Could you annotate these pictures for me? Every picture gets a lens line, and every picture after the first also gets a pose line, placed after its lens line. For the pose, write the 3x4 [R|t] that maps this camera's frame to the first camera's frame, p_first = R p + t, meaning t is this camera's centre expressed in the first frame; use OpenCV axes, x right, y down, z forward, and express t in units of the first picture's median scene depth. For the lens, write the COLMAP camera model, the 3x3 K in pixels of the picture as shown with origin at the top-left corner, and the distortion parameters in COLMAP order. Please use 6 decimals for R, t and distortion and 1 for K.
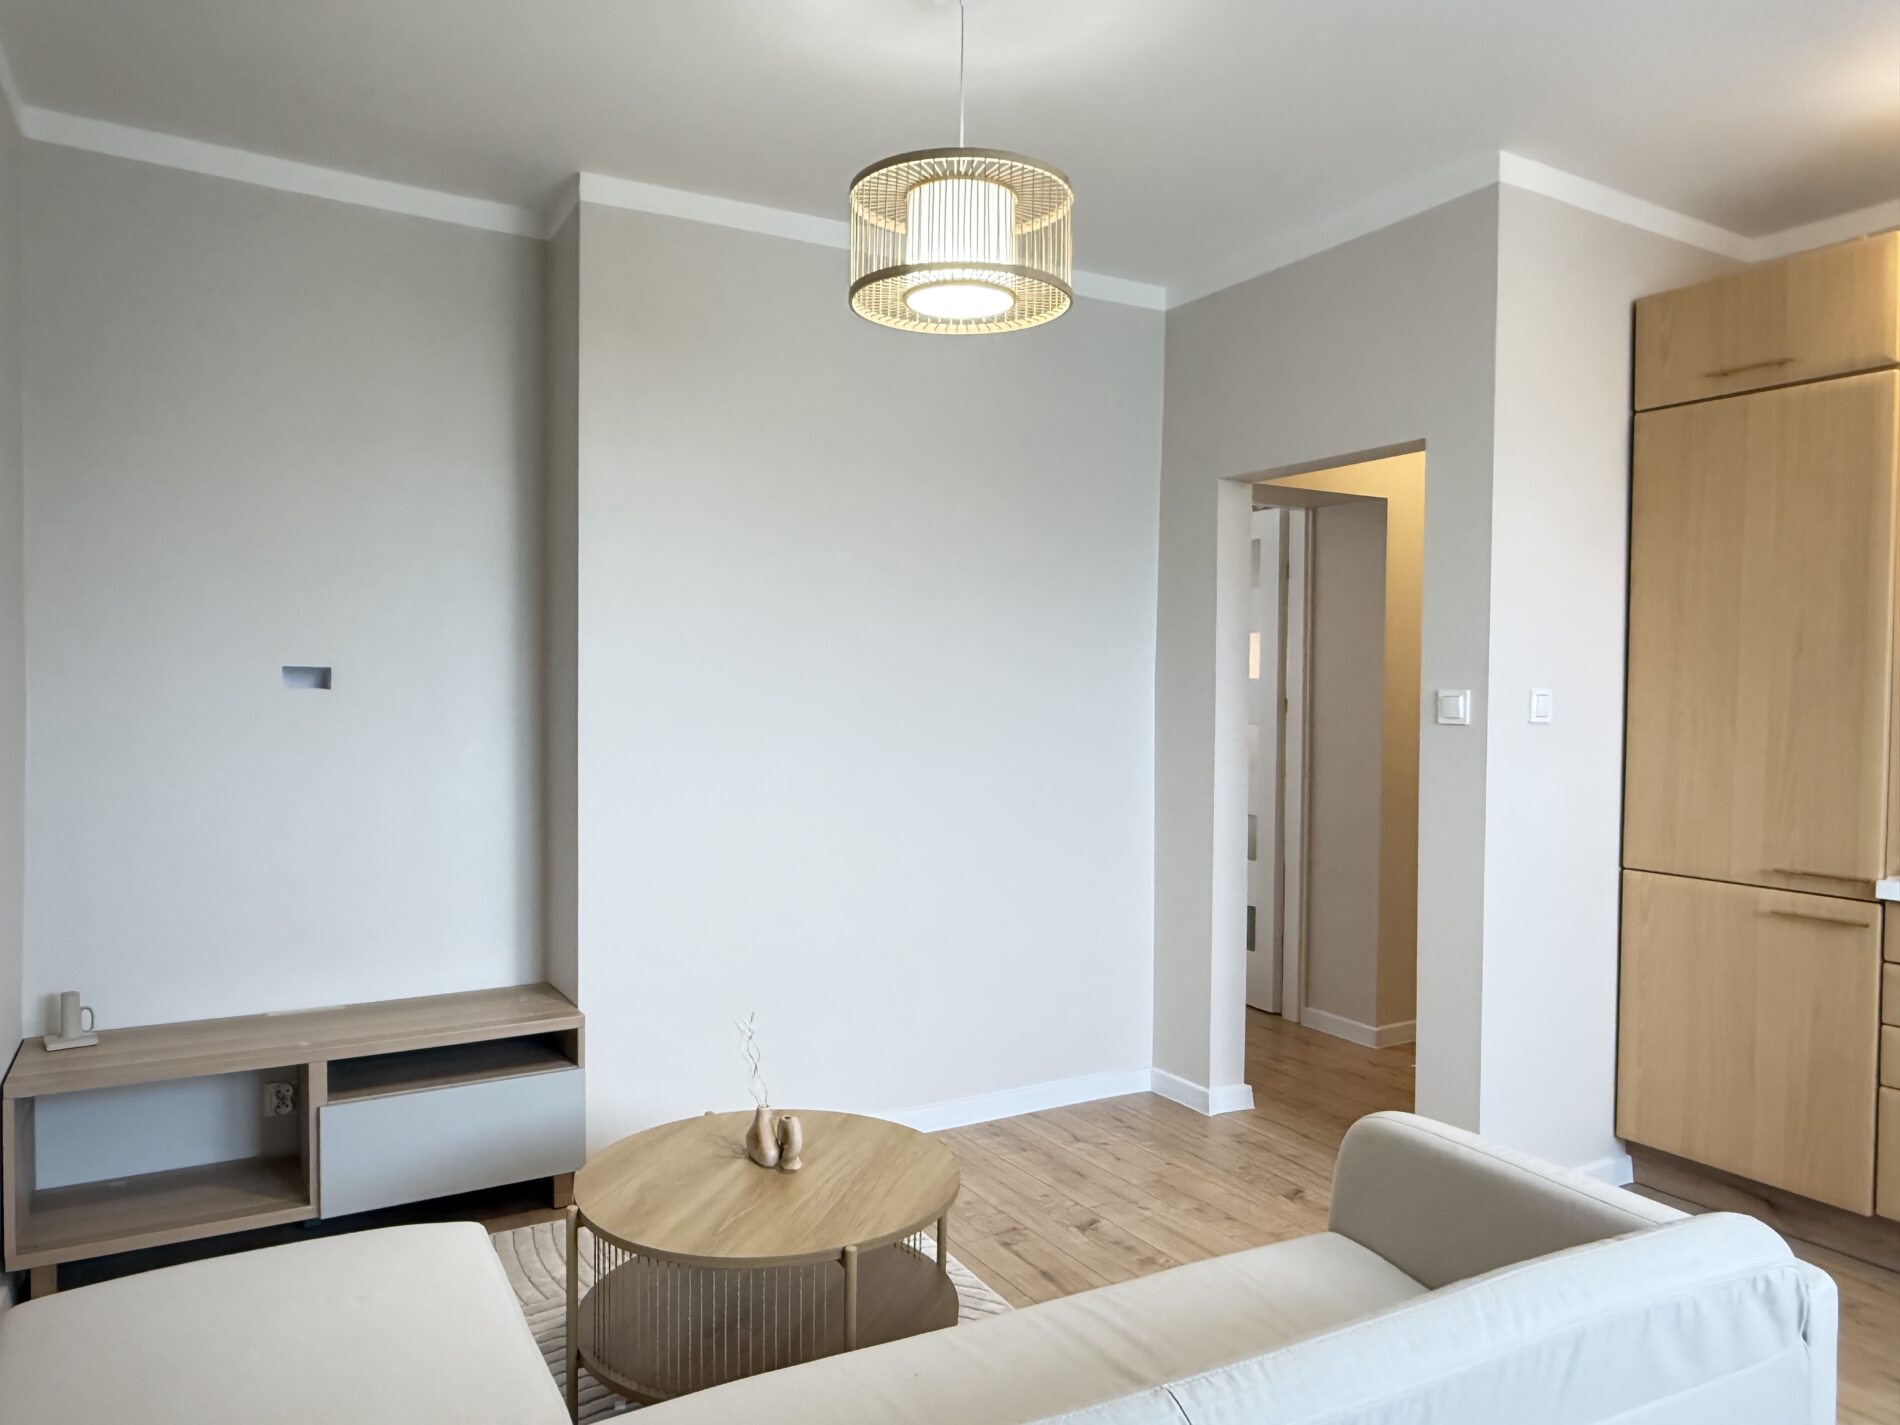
lens RADIAL K [[1280.2, 0, 944.1], [0, 1280.2, 715.9], [0, 0, 1]] dist [-0.001474, 0.002185]
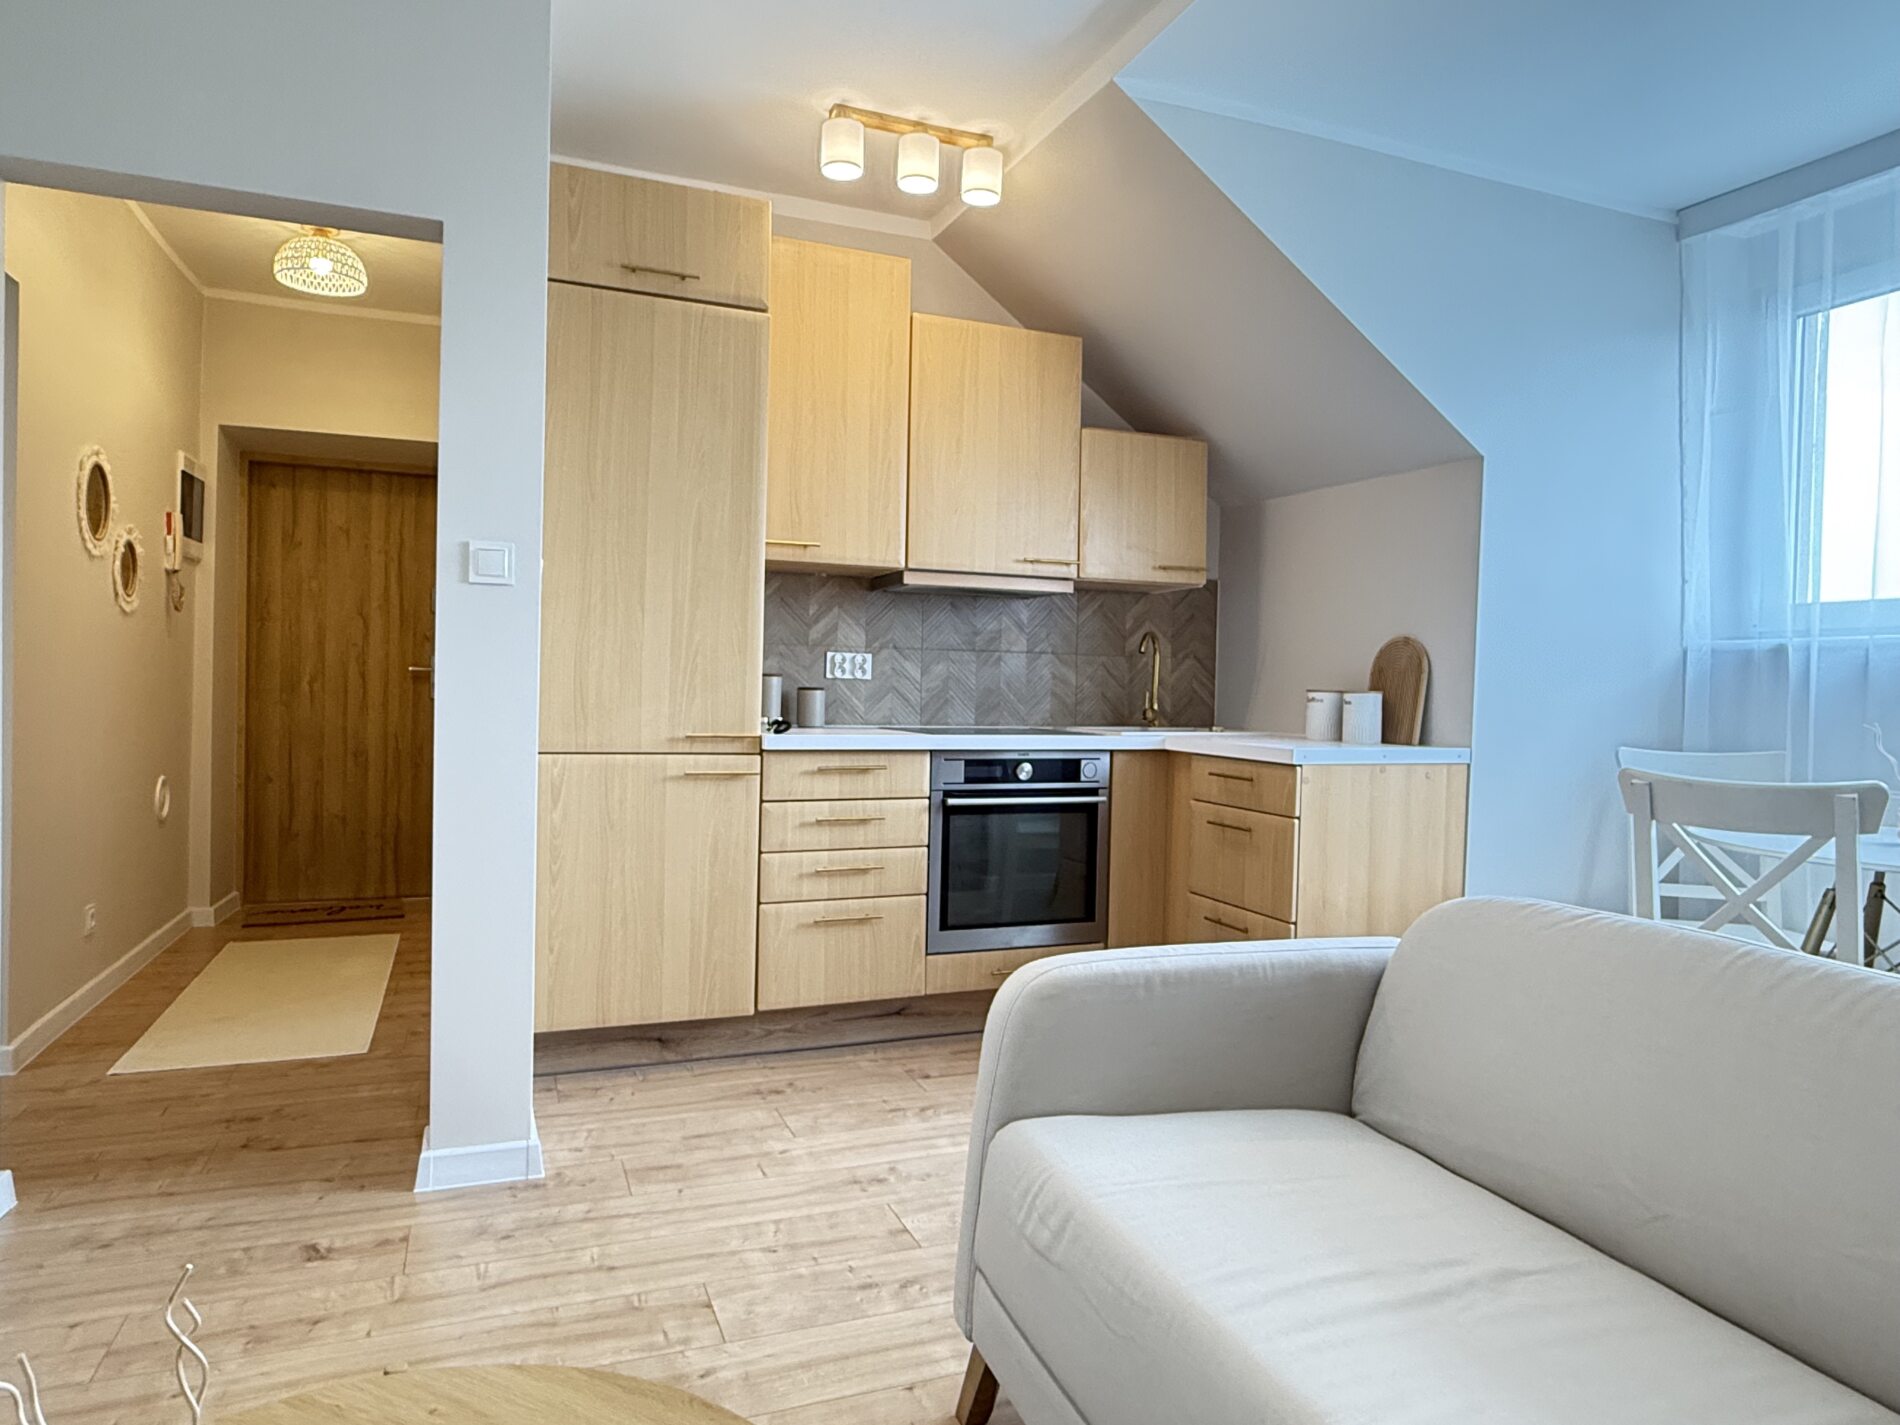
lens RADIAL K [[1167.8, 0, 945.0], [0, 1167.8, 705.7], [0, 0, 1]] dist [0.001516, 0.000256]
pose [[0.161789, -0.022896, 0.986560, -0.310630], [0.002883, 0.999738, 0.022729, 0.071262], [-0.986821, -0.000833, 0.161813, 0.610351]]
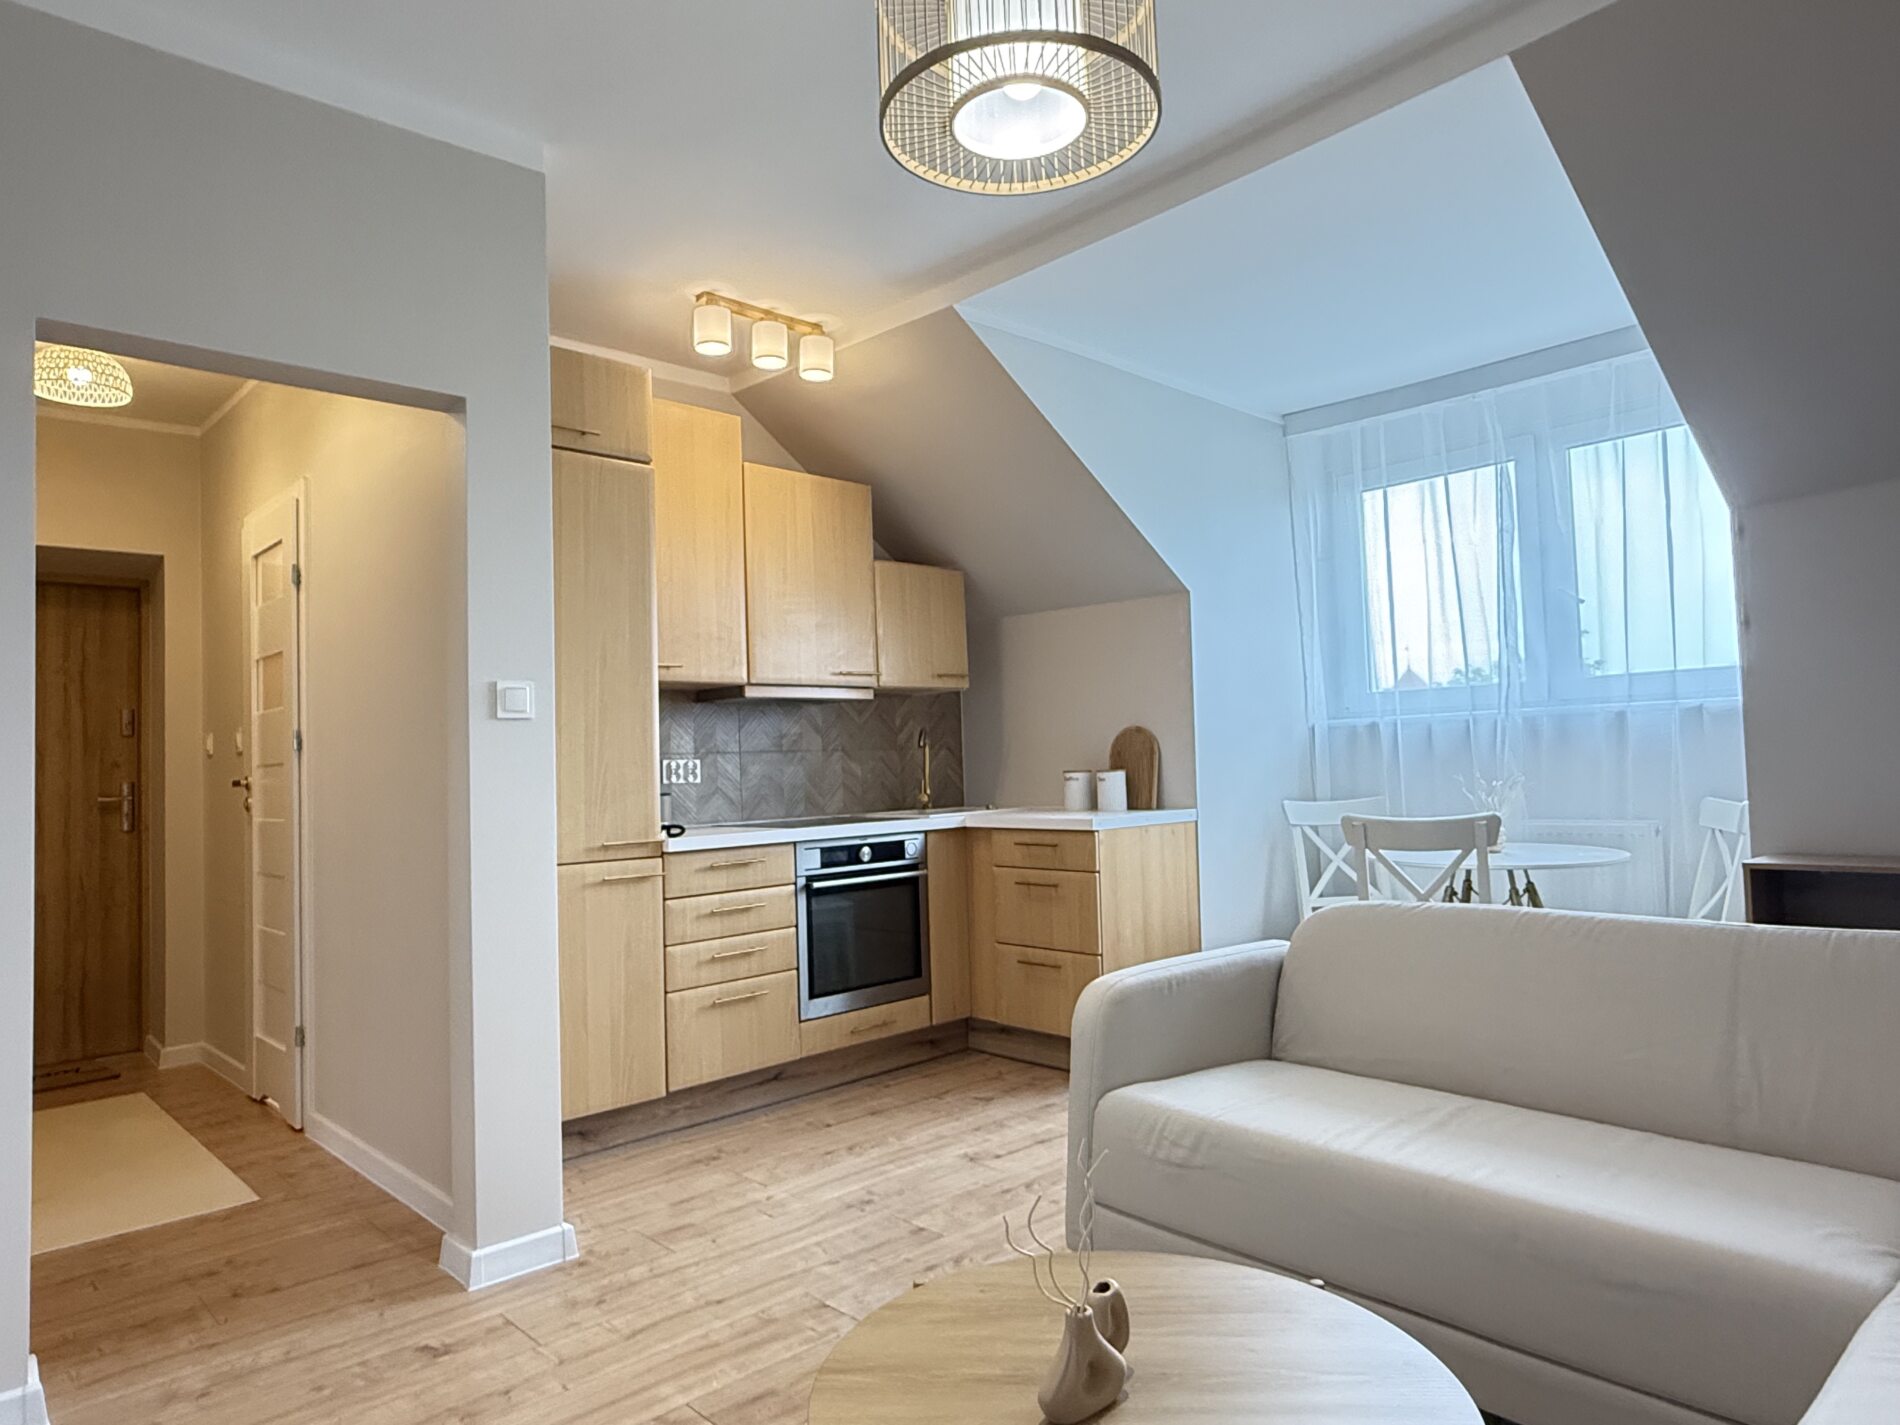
lens RADIAL K [[1167.0, 0, 941.7], [0, 1167.0, 711.7], [0, 0, 1]] dist [0.001831, 0.000645]
pose [[-0.215277, 0.042637, 0.975622, -0.502894], [0.053618, 0.998055, -0.031787, 0.046161], [-0.975080, 0.045468, -0.217145, 0.915464]]
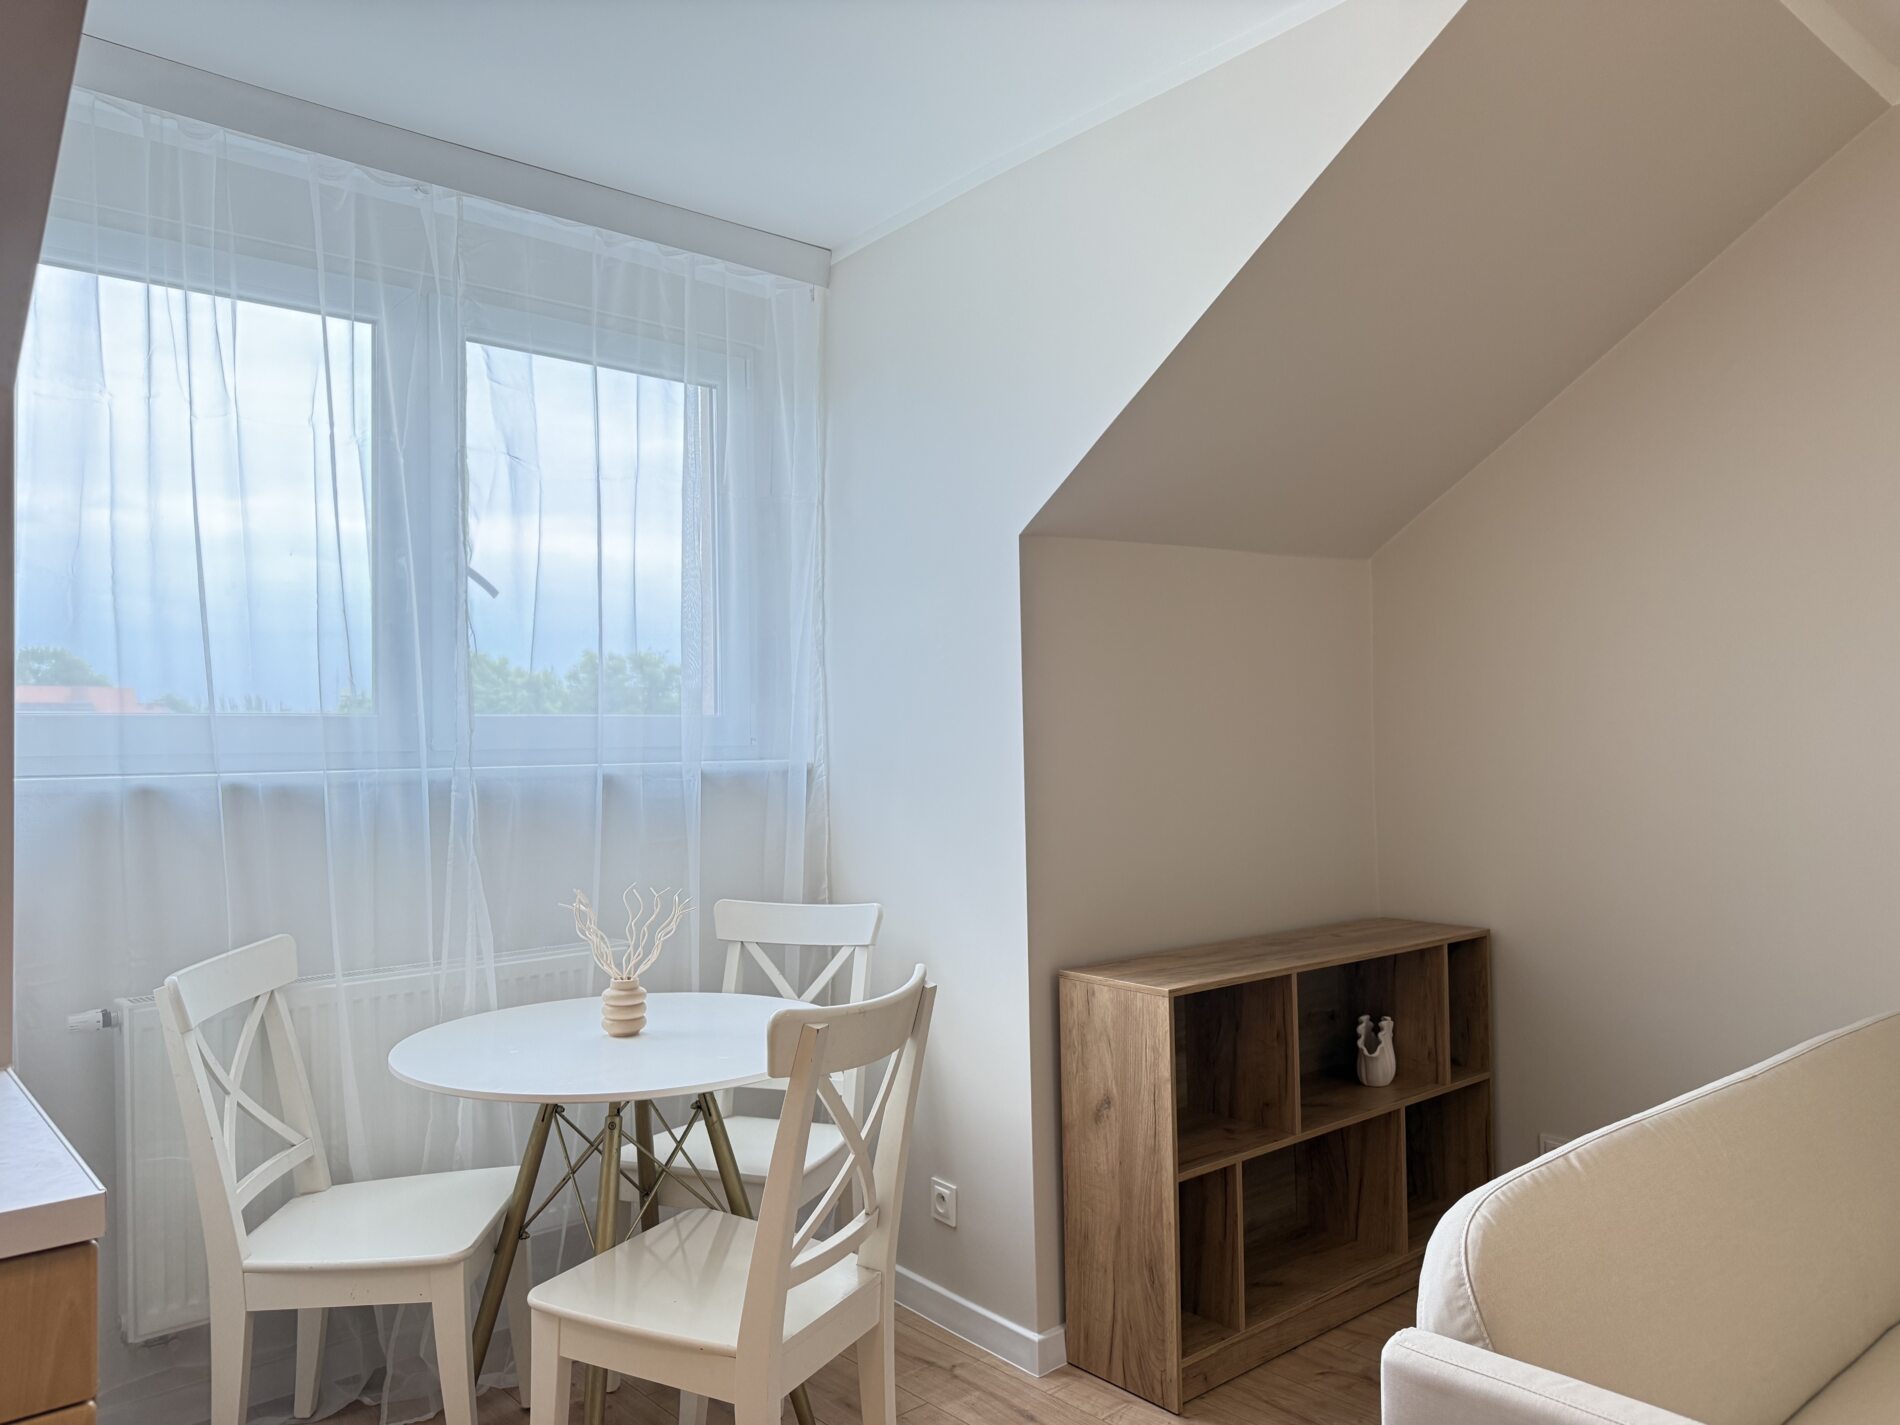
lens RADIAL K [[1330.1, 0, 950.0], [0, 1330.1, 712.5], [0, 0, 1]] dist [0.083173, -0.163731]
pose [[-0.979262, -0.005842, -0.202515, 0.577856], [-0.006081, 0.999981, 0.000558, -0.003956], [0.202508, 0.001778, -0.979279, 0.893467]]
